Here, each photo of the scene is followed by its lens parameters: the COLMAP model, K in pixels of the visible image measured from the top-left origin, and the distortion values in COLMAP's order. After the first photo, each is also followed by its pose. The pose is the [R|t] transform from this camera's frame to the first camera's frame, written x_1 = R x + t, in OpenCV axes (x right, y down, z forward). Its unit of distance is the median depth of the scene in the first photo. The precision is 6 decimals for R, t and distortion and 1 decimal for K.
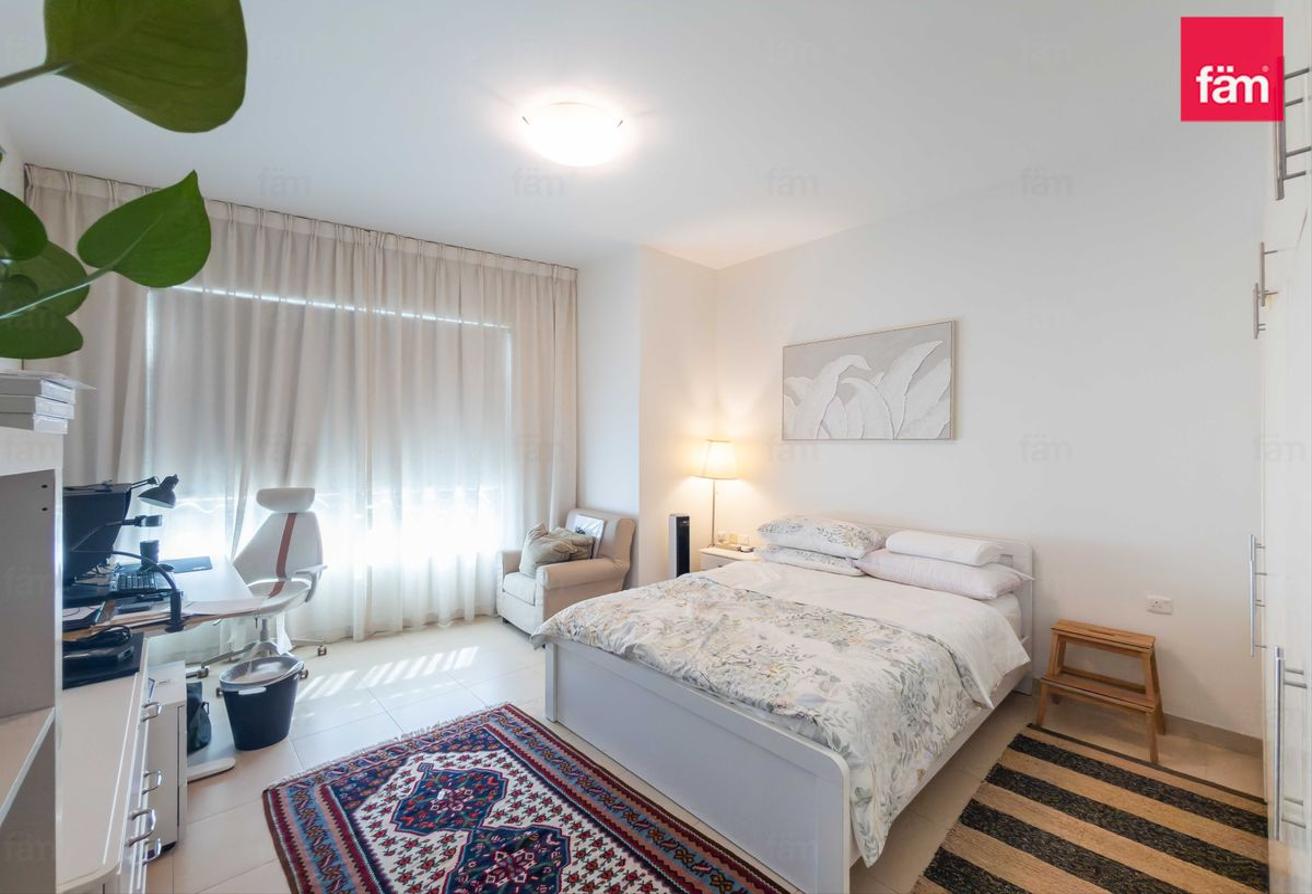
lens RADIAL K [[533.4, 0, 656.0], [0, 533.4, 447.0], [0, 0, 1]] dist [0.001106, 0.000354]
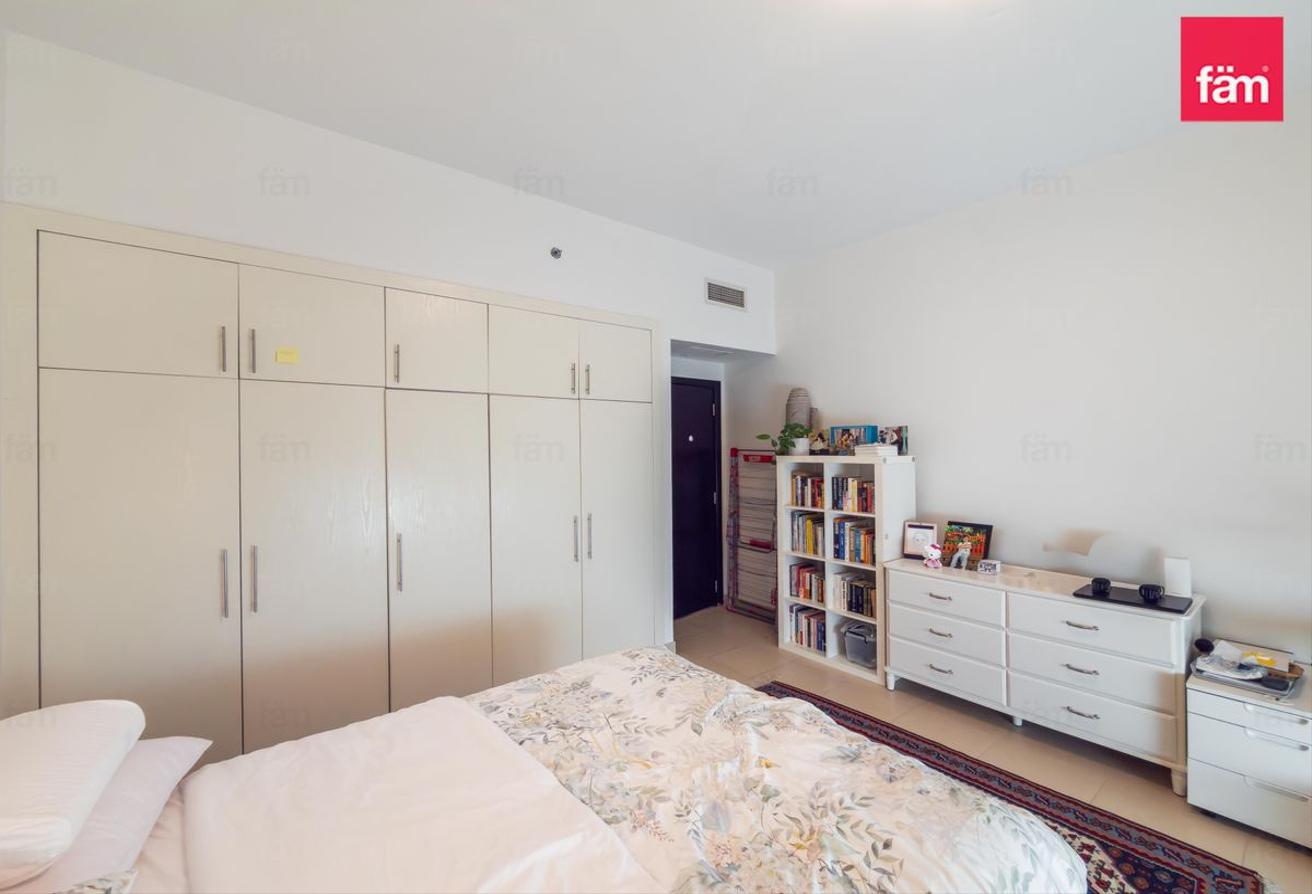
lens RADIAL K [[533.4, 0, 656.0], [0, 533.4, 447.0], [0, 0, 1]] dist [0.001106, 0.000354]
pose [[-0.997359, 0.005897, 0.072386, 0.129438], [0.005112, 0.999926, -0.011025, -0.022037], [-0.072446, -0.010626, -0.997316, 1.666650]]
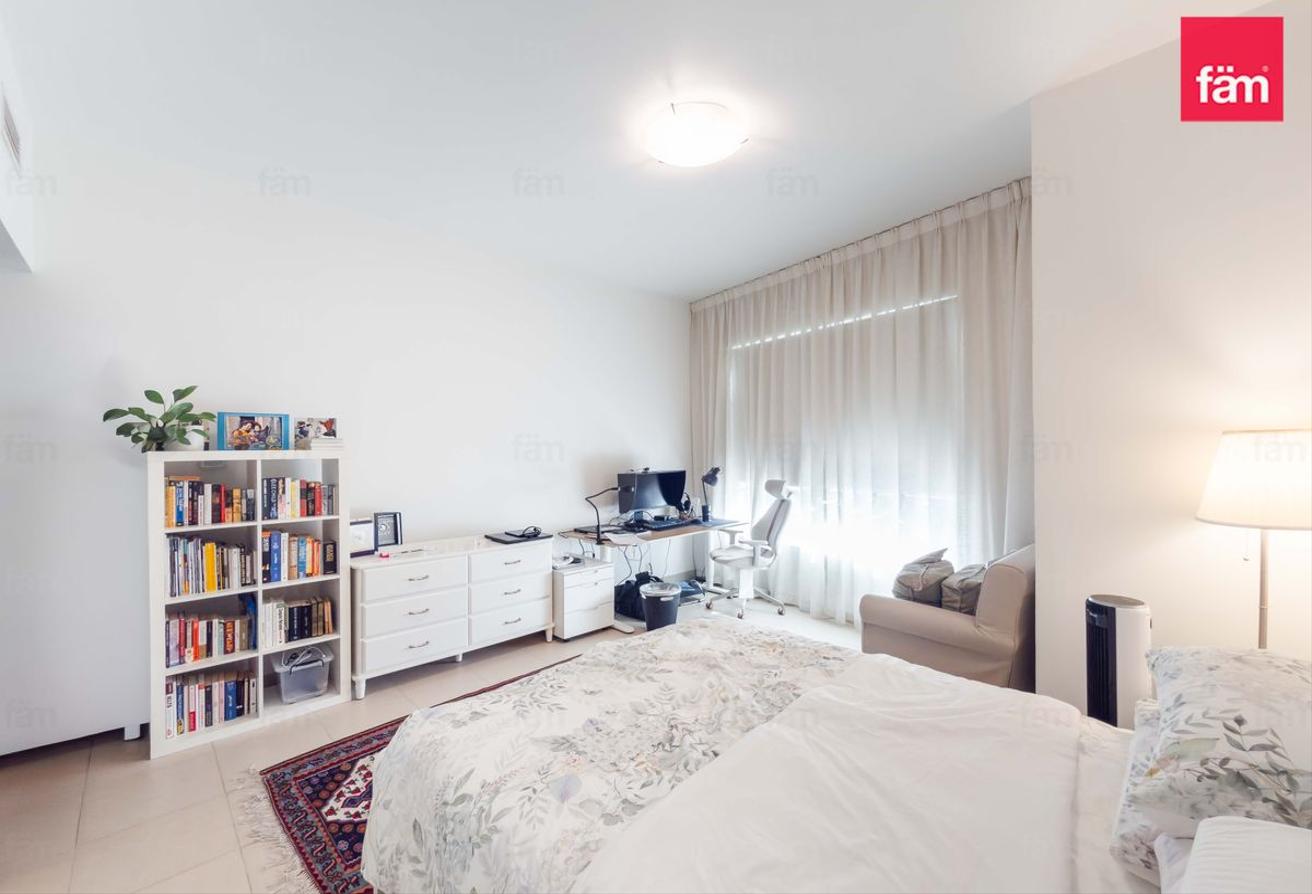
lens RADIAL K [[533.4, 0, 656.0], [0, 533.4, 447.0], [0, 0, 1]] dist [0.001106, 0.000354]
pose [[0.033286, -0.005006, -0.999433, 0.902644], [0.012205, 0.999915, -0.004602, -0.003725], [0.999371, -0.012045, 0.033344, 0.966414]]
